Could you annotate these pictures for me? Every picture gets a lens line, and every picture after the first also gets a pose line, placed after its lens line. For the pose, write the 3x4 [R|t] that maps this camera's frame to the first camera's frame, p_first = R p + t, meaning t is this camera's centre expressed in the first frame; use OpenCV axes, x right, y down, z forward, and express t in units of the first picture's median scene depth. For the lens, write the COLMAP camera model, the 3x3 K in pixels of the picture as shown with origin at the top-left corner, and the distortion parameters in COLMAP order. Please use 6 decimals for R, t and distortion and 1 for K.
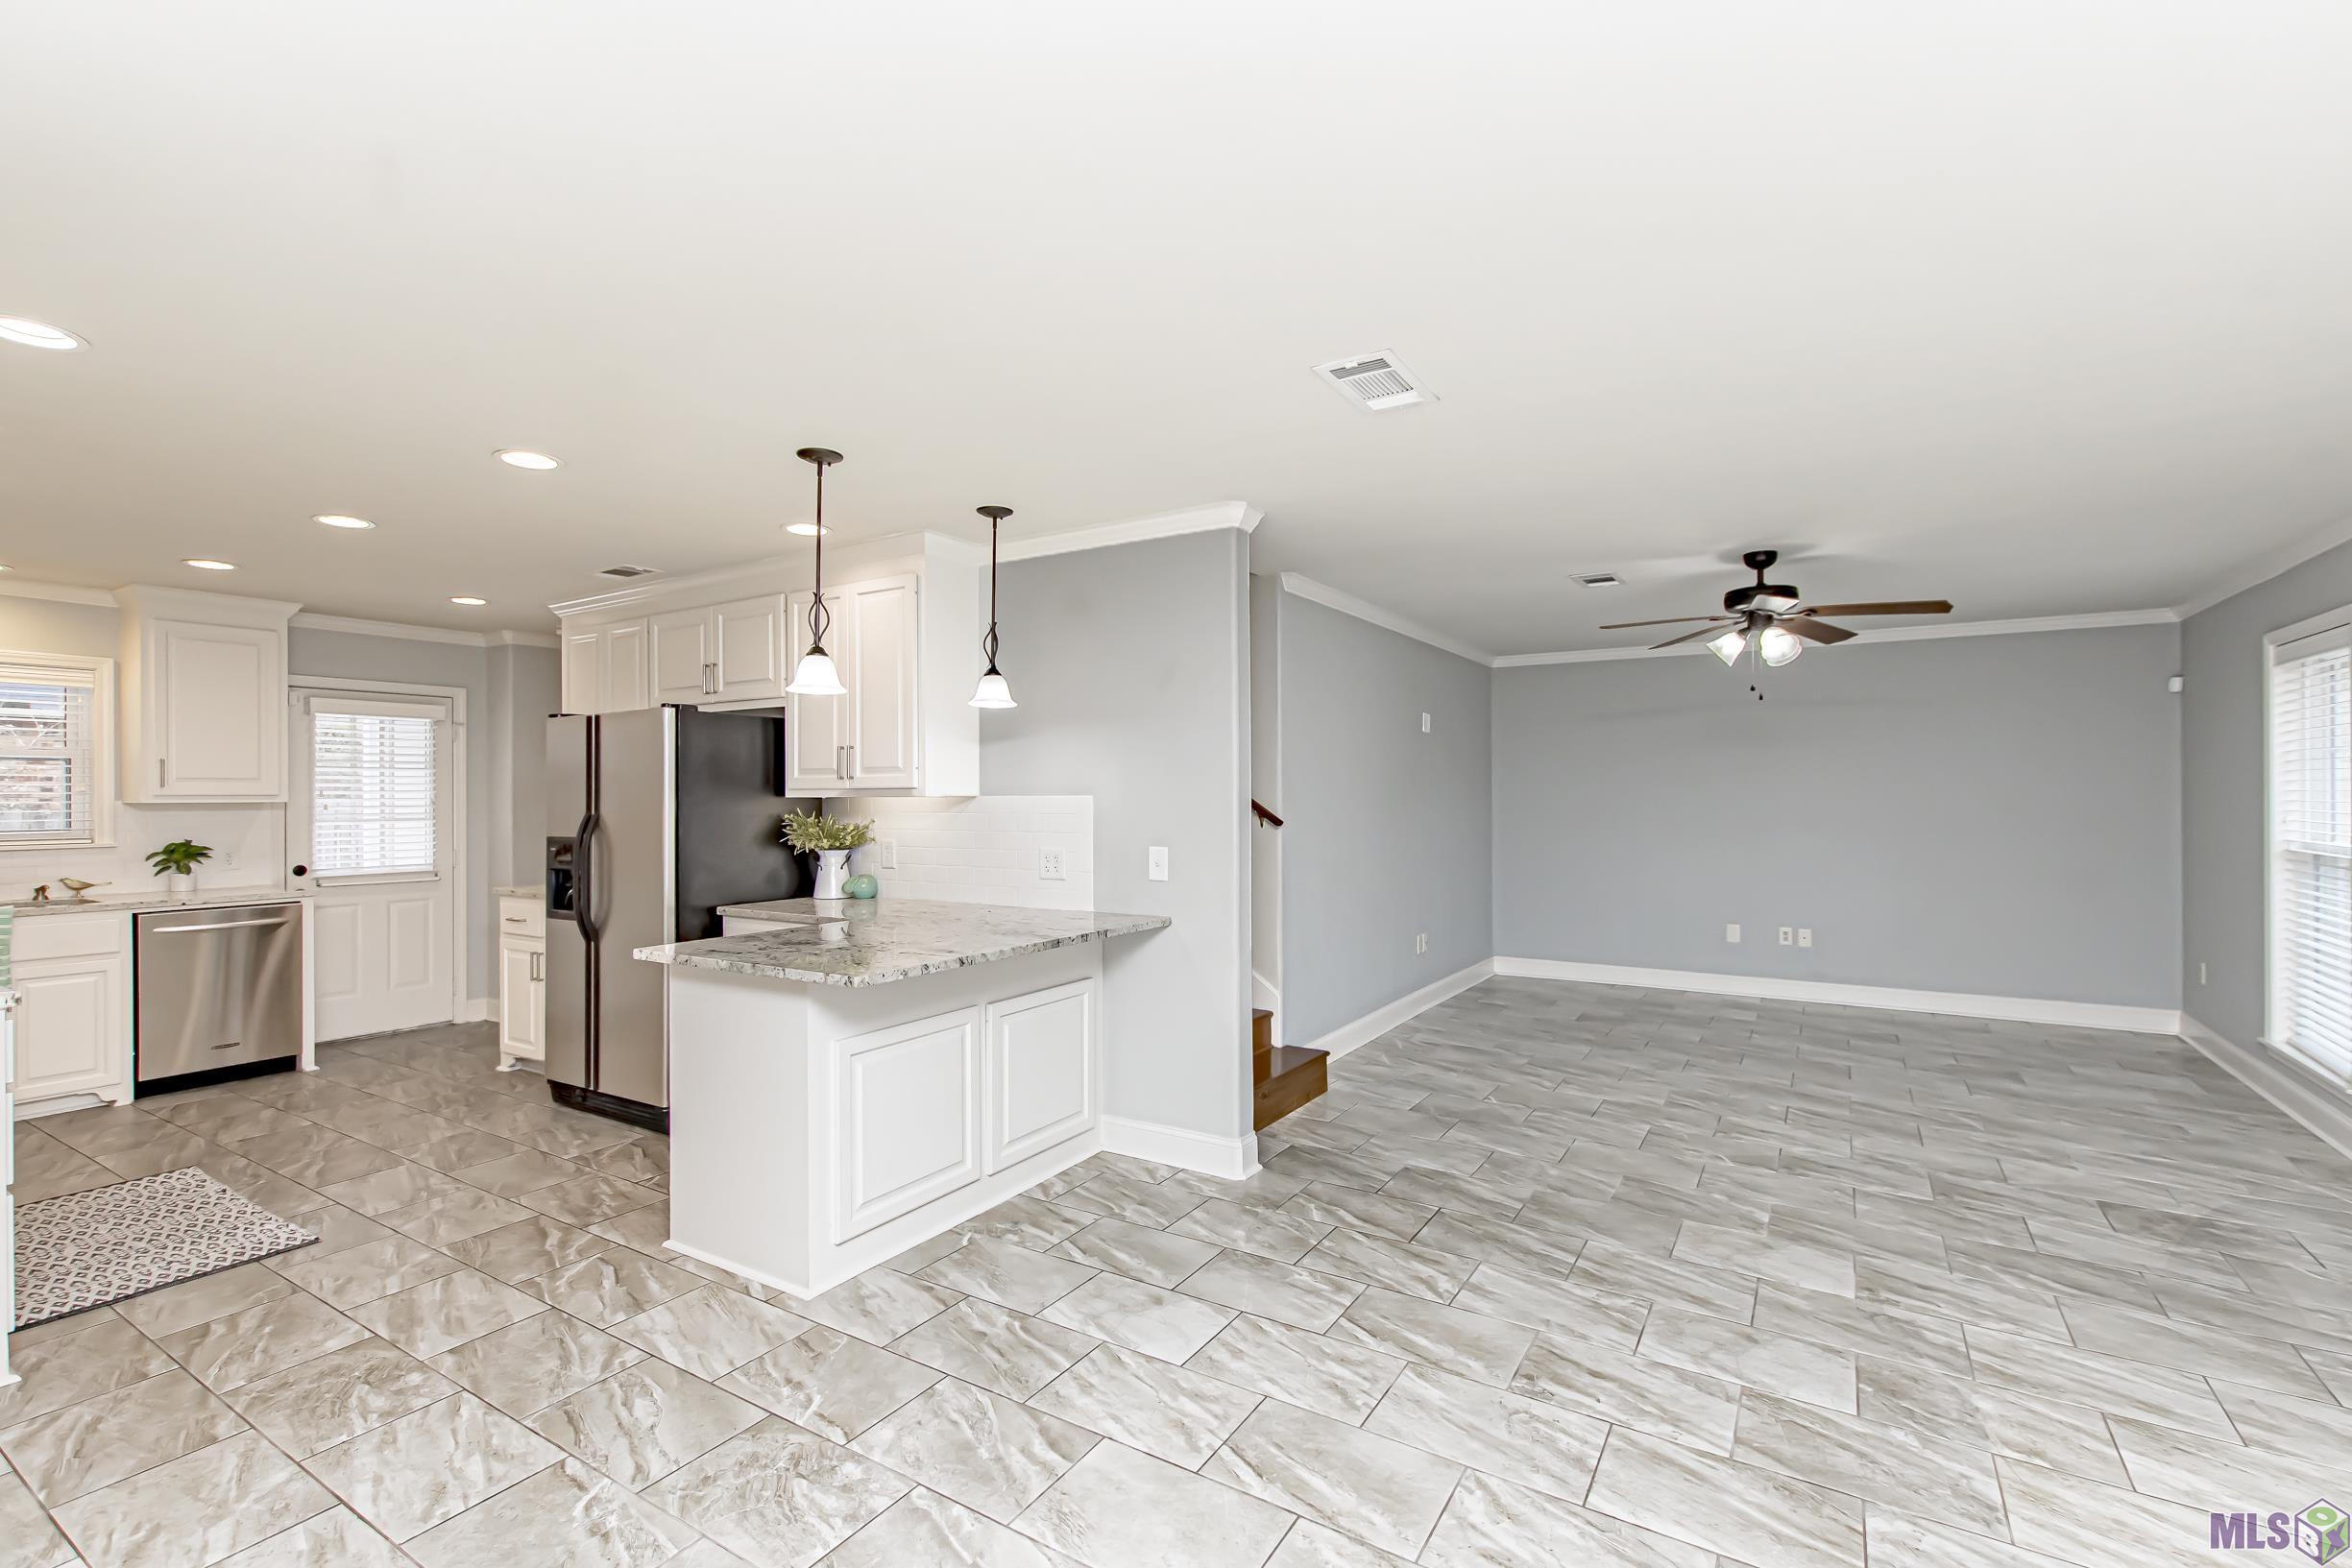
lens RADIAL K [[1009.9, 0, 1168.5], [0, 1009.9, 796.3], [0, 0, 1]] dist [0.018891, -0.006553]
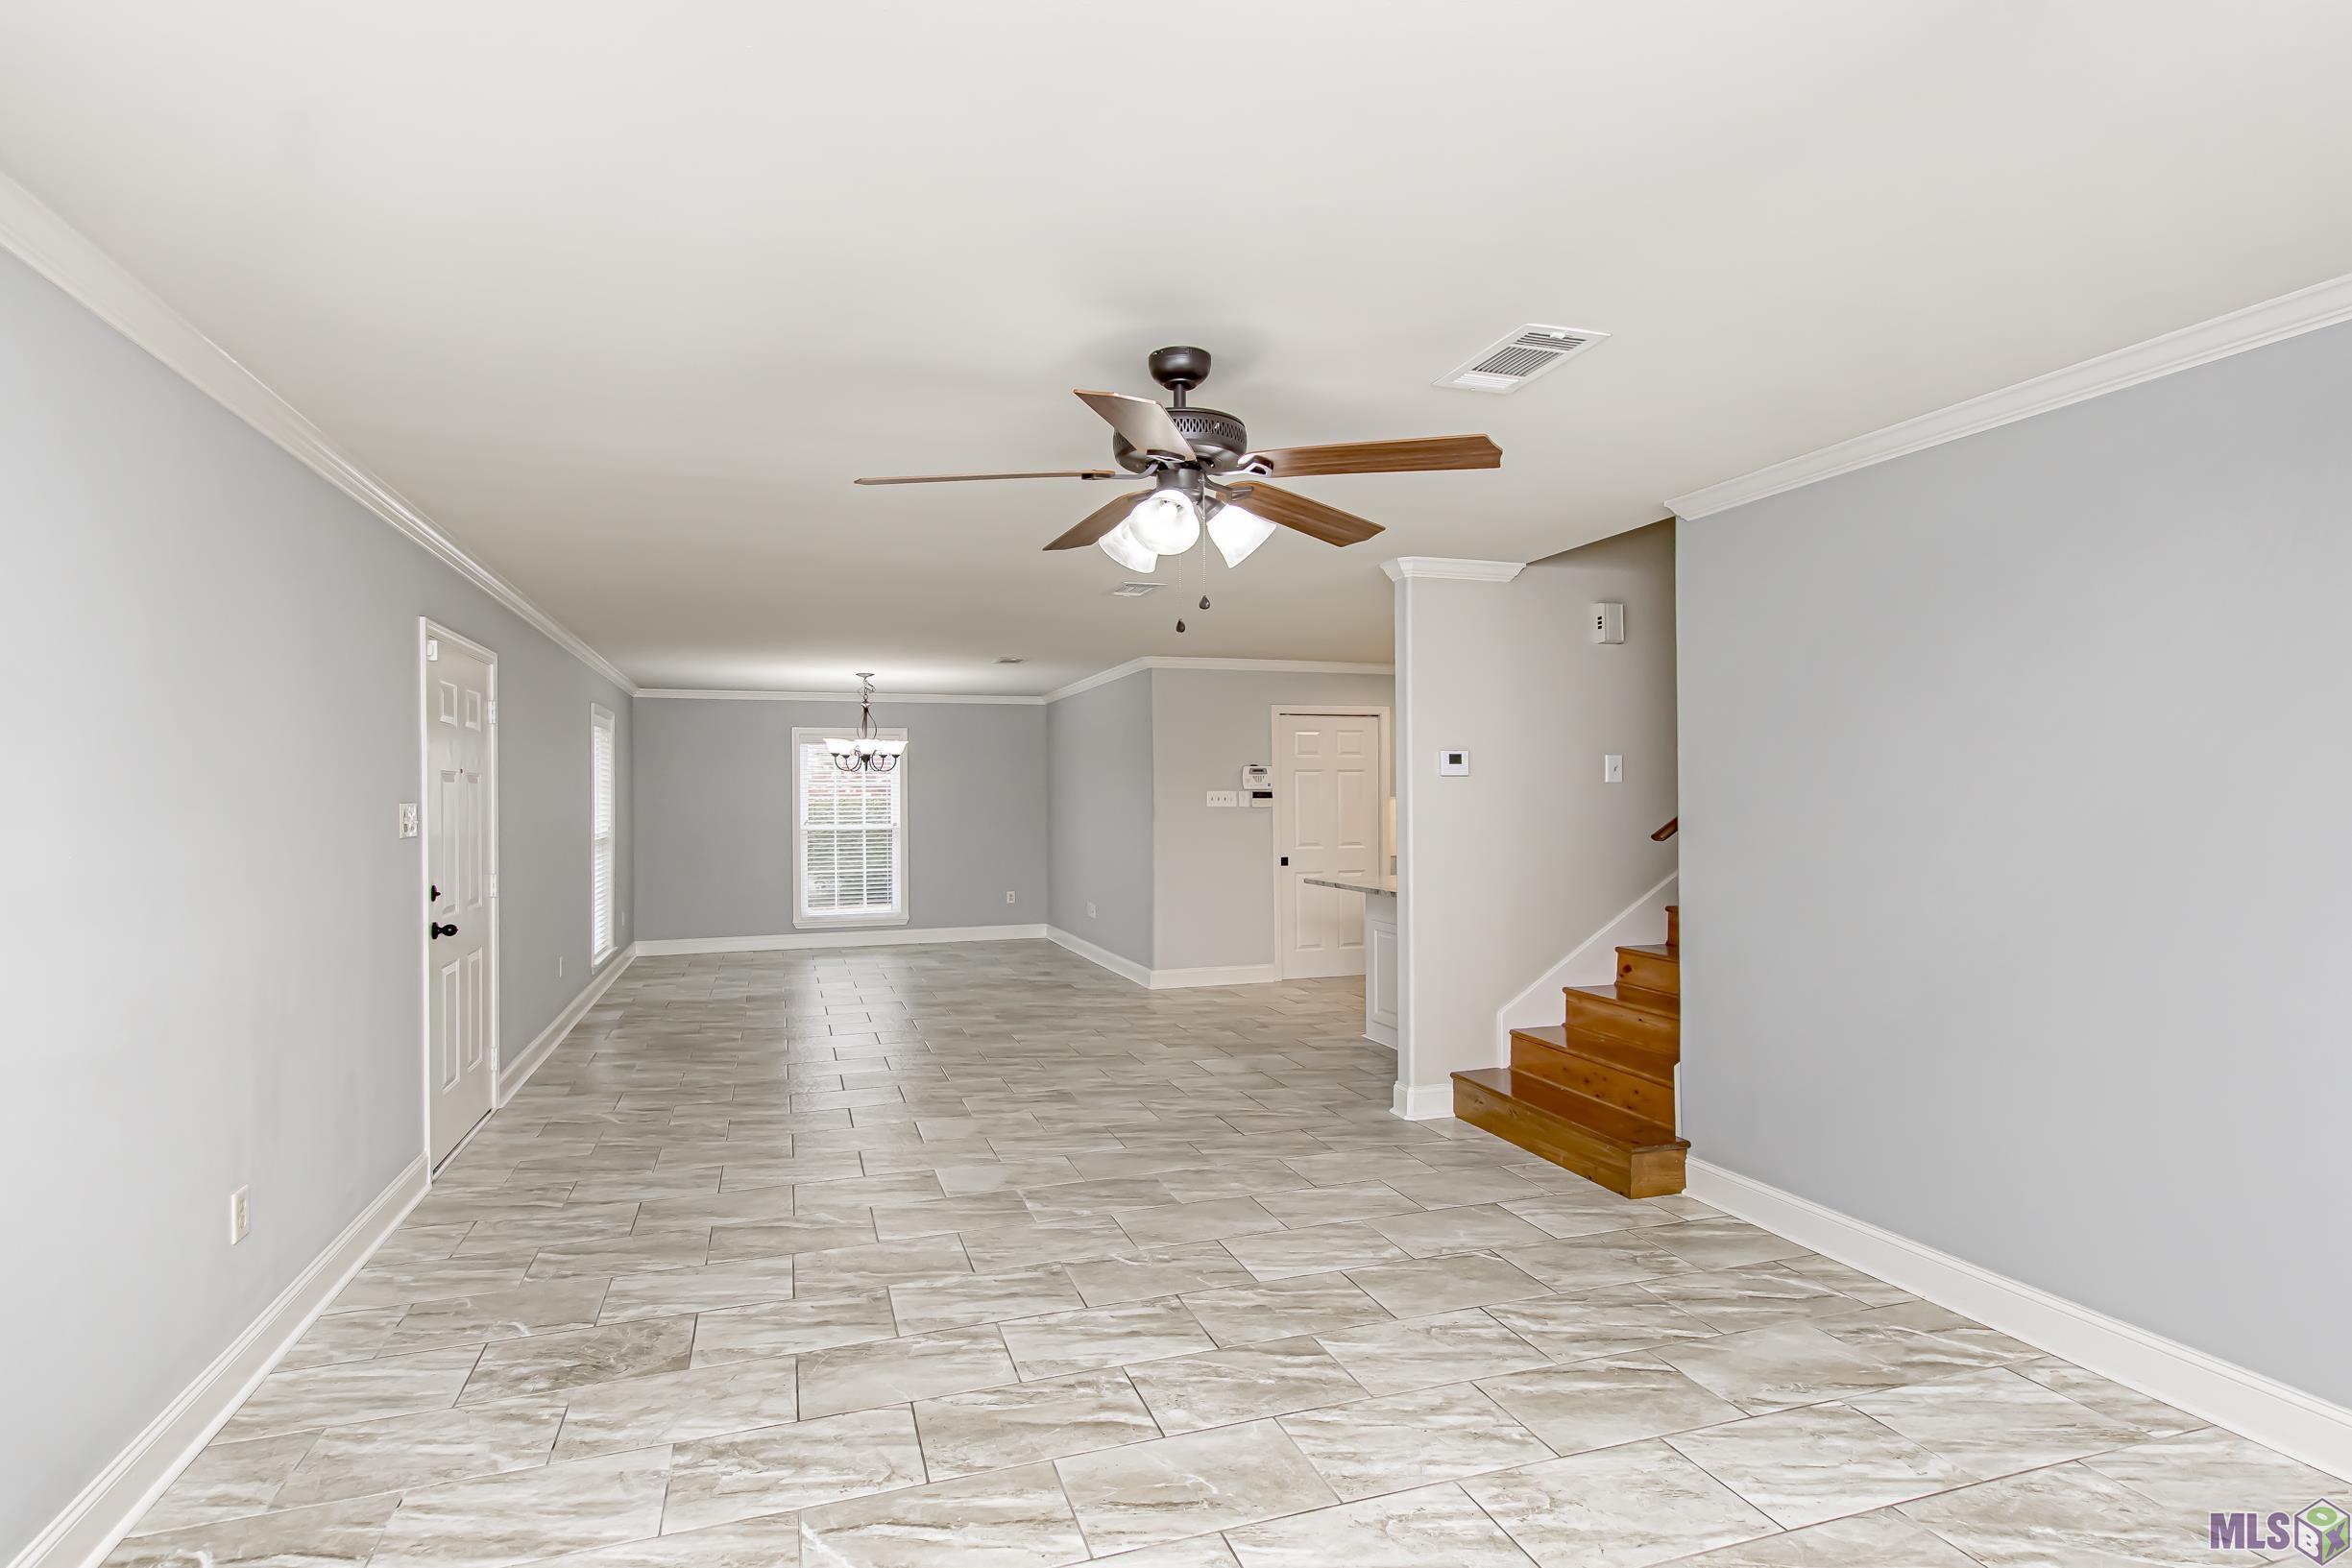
lens RADIAL K [[1178.9, 0, 1176.0], [0, 1178.9, 784.0], [0, 0, 1]] dist [0.001580, 0.000104]
pose [[-0.618430, -0.001927, -0.785837, 1.149583], [0.006755, 0.999947, -0.007768, 0.026702], [0.785811, -0.010112, -0.618384, 1.506814]]
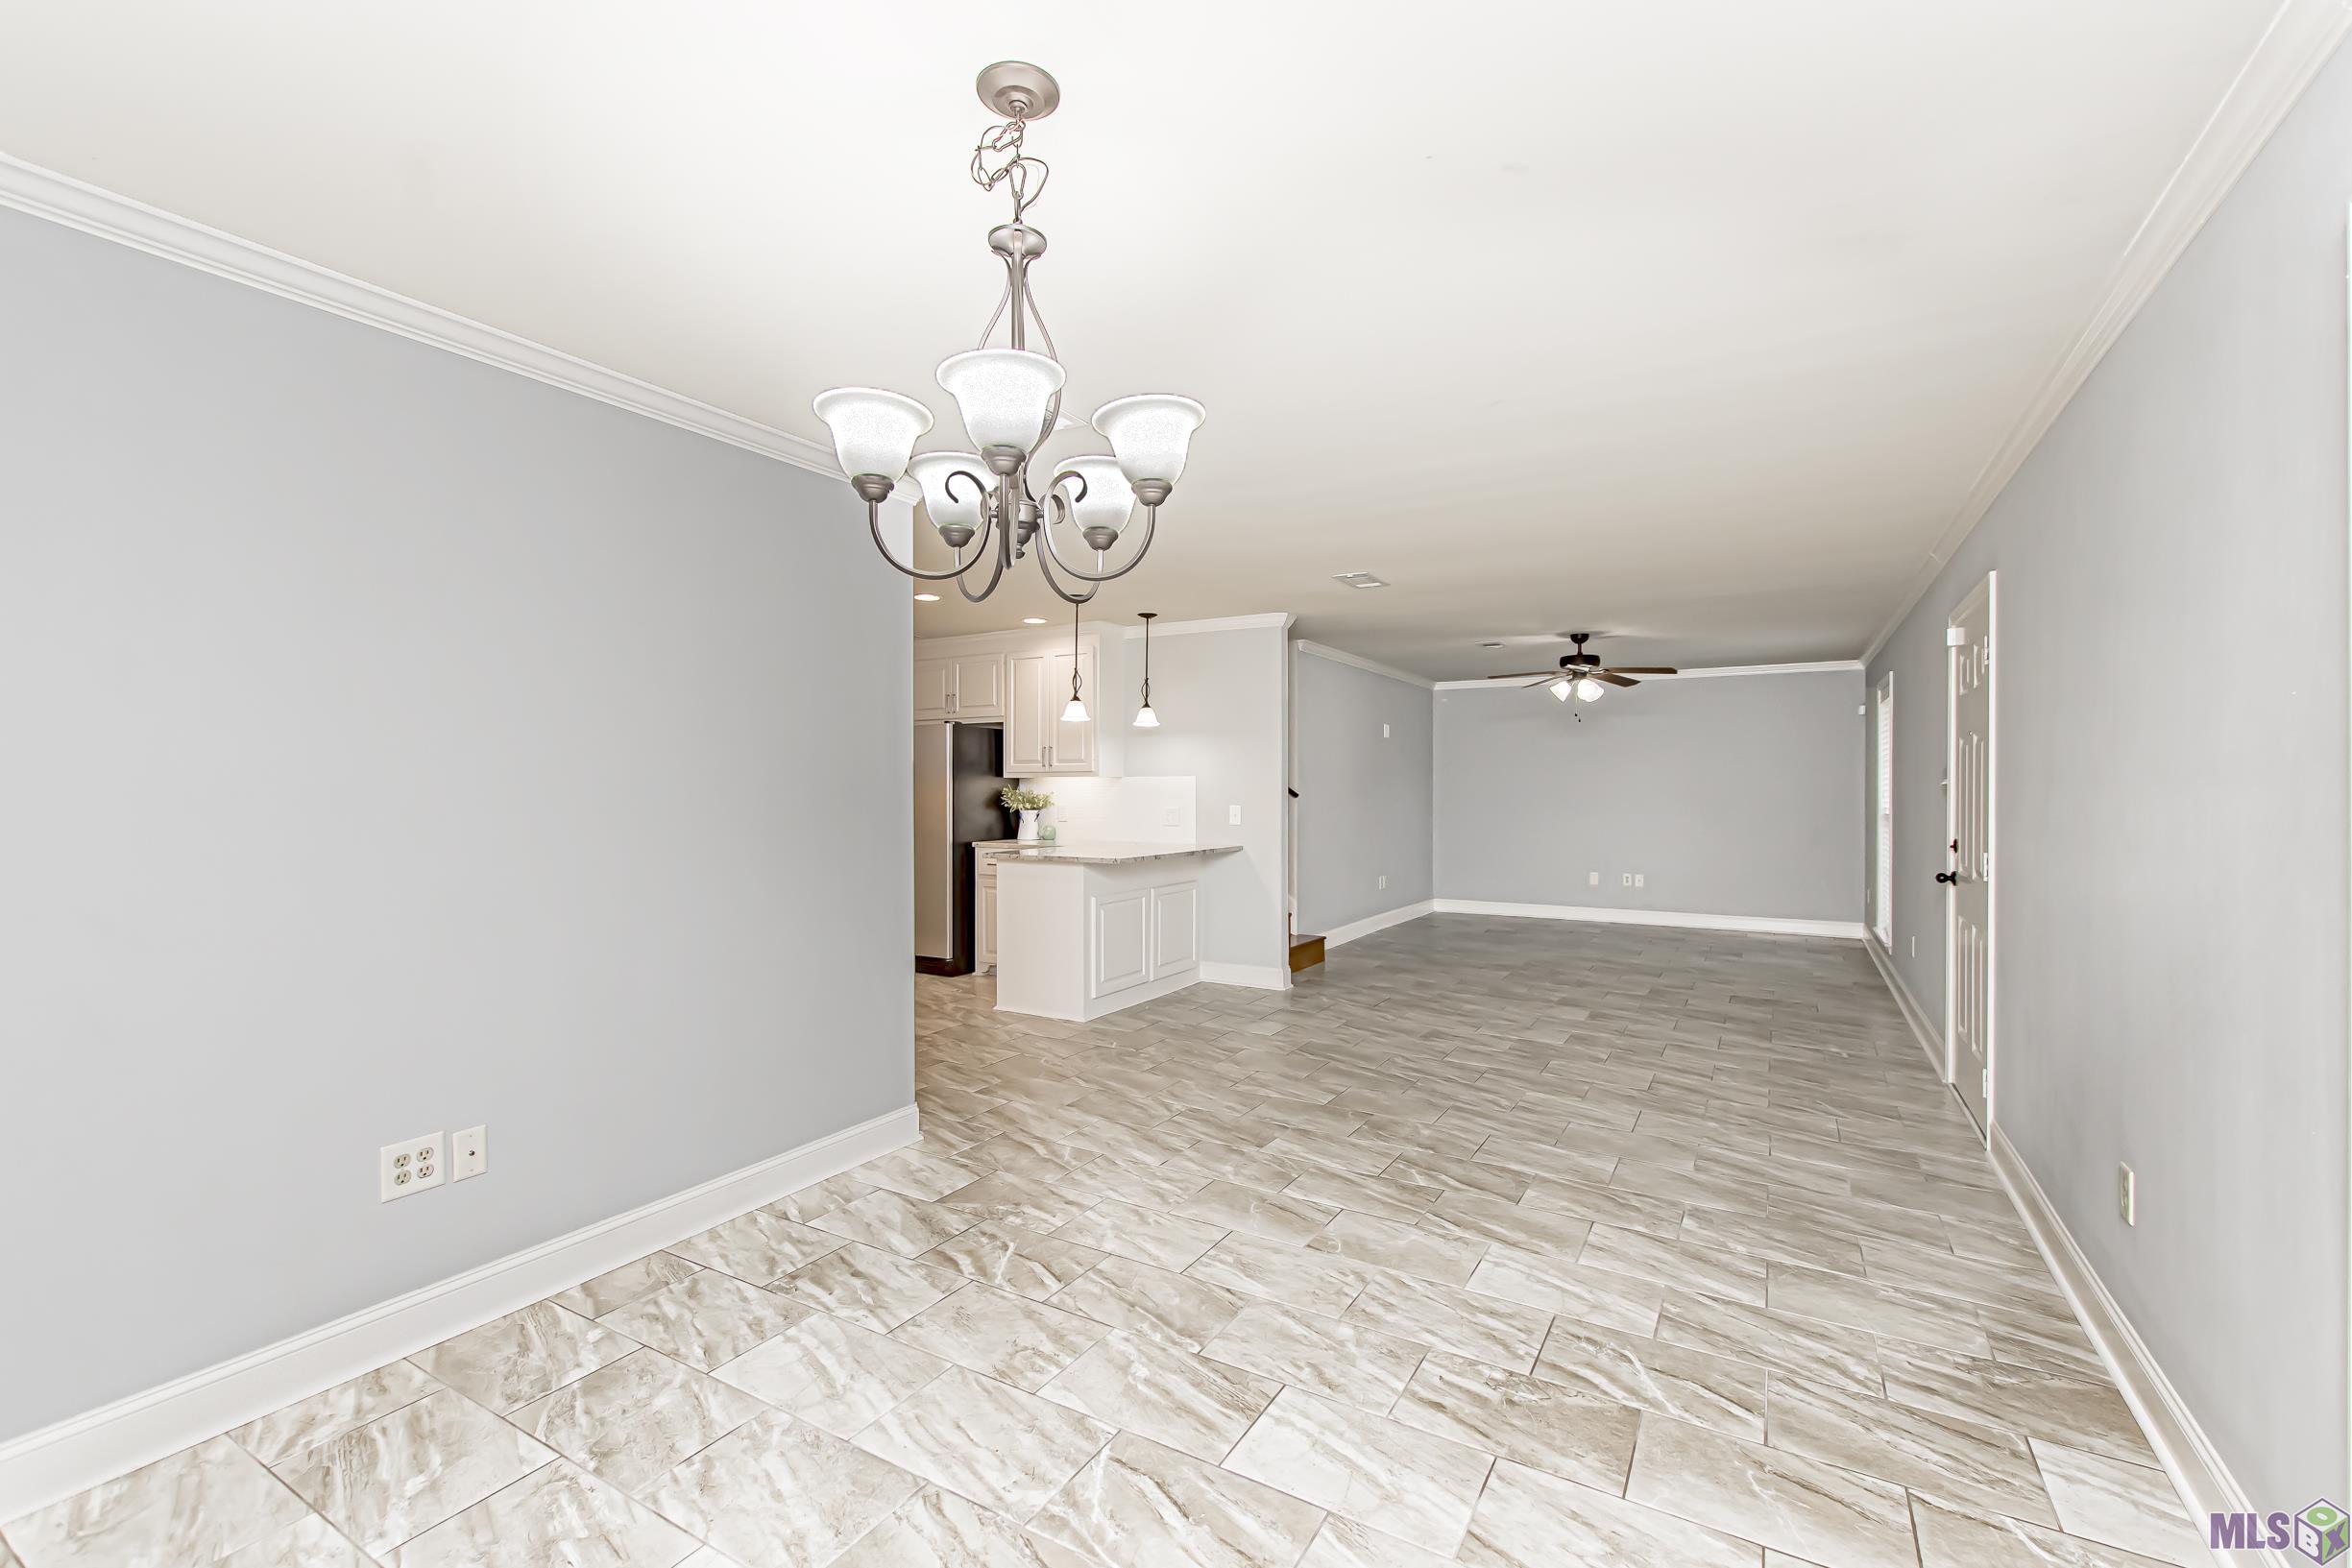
lens RADIAL K [[1018.9, 0, 1138.3], [0, 1018.9, 792.7], [0, 0, 1]] dist [-0.002910, -0.000920]
pose [[0.999824, 0.004936, 0.018095, -0.194899], [-0.005109, 0.999942, 0.009526, 0.009479], [-0.018047, -0.009617, 0.999791, -0.747775]]
